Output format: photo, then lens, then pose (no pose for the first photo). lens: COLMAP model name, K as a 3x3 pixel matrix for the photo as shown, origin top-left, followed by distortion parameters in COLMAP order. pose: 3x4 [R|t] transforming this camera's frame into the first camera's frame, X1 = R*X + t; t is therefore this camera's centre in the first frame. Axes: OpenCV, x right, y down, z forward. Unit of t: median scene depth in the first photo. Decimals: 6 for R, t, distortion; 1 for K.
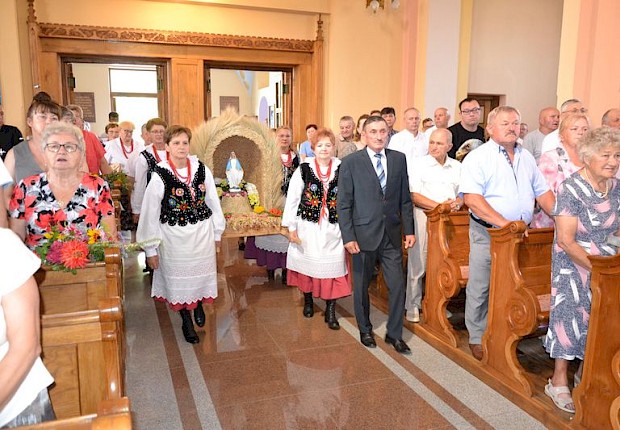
lens RADIAL K [[533.6, 0, 310.0], [0, 533.6, 215.0], [0, 0, 1]] dist [-0.006510, 0.002753]
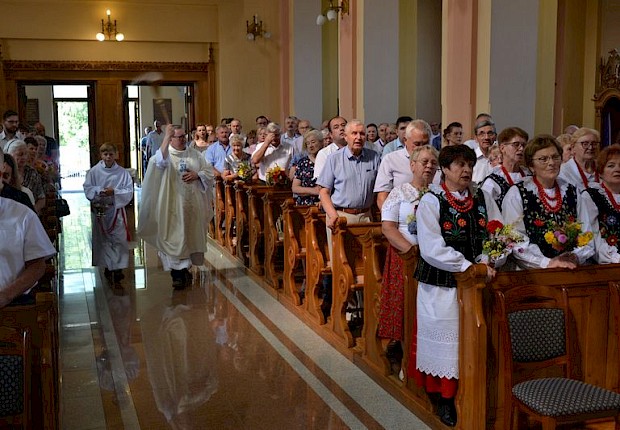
lens RADIAL K [[800.5, 0, 310.9], [0, 800.5, 230.1], [0, 0, 1]] dist [0.005480, 0.035114]
pose [[0.998899, -0.007800, -0.046265, 0.349181], [0.006788, 0.999735, -0.022009, 0.126112], [0.046424, 0.021671, 0.998687, -0.936712]]
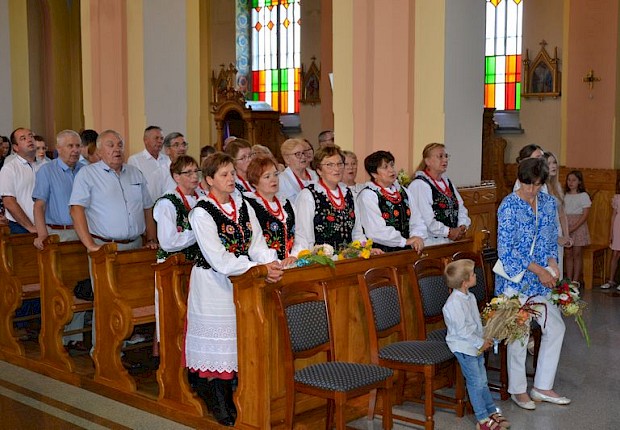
lens RADIAL K [[905.0, 0, 310.0], [0, 905.0, 215.0], [0, 0, 1]] dist [-0.029039, 0.017857]
pose [[0.887920, -0.052543, 0.456988, 0.181343], [0.081747, 0.995666, -0.044356, 0.134632], [-0.452677, 0.076742, 0.888366, -0.991624]]
